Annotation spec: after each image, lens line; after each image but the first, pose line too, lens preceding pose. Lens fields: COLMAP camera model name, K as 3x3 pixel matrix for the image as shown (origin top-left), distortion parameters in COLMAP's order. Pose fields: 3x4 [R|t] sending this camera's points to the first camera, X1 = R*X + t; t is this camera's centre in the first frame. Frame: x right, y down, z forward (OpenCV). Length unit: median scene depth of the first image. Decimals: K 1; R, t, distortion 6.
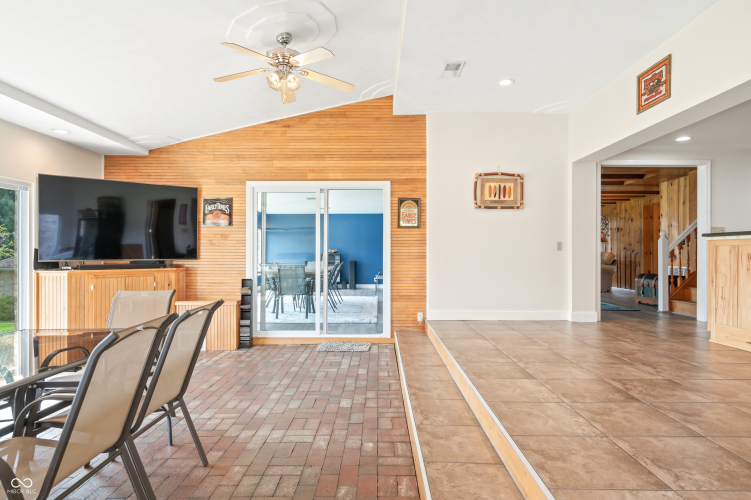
lens RADIAL K [[428.2, 0, 375.5], [0, 428.2, 250.0], [0, 0, 1]] dist [-0.000380, -0.000425]
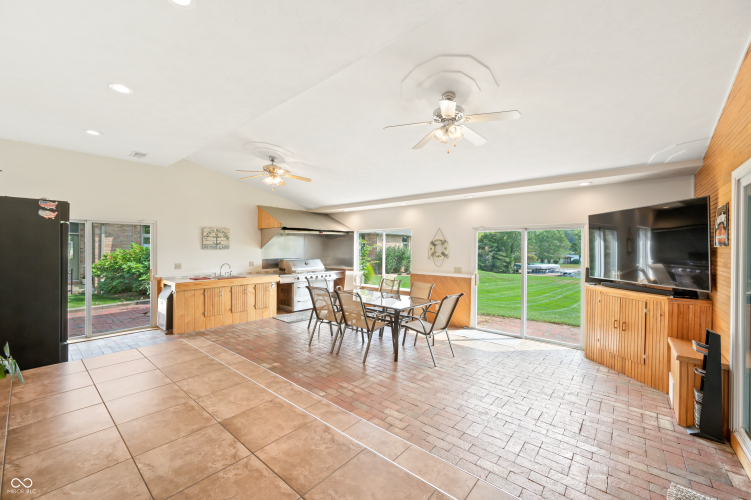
lens RADIAL K [[303.5, 0, 375.5], [0, 303.5, 250.0], [0, 0, 1]] dist [-0.000351, -0.000033]
pose [[-0.644524, -0.003605, -0.764575, 0.357333], [-0.002021, 0.999993, -0.003011, -0.046310], [0.764581, -0.000396, -0.644528, 0.910813]]
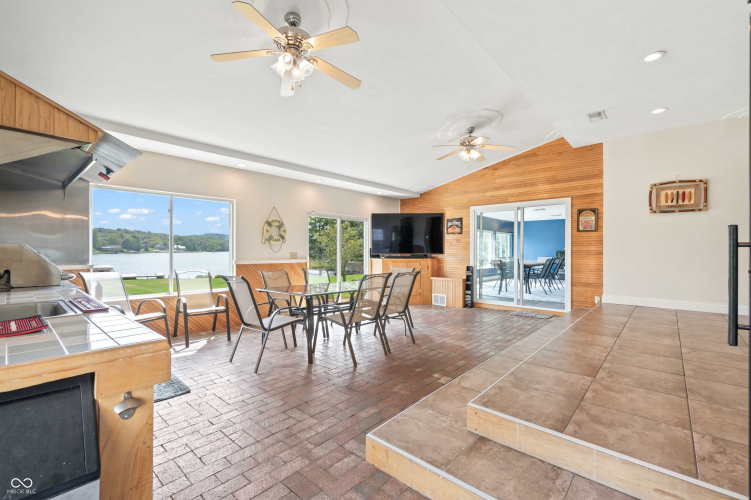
lens RADIAL K [[329.8, 0, 373.9], [0, 329.8, 248.5], [0, 0, 1]] dist [-0.000238, -0.000058]
pose [[0.752395, -0.001628, -0.658710, 0.258895], [0.002371, 0.999997, 0.000237, -0.001182], [0.658708, -0.001740, 0.752397, -0.199393]]
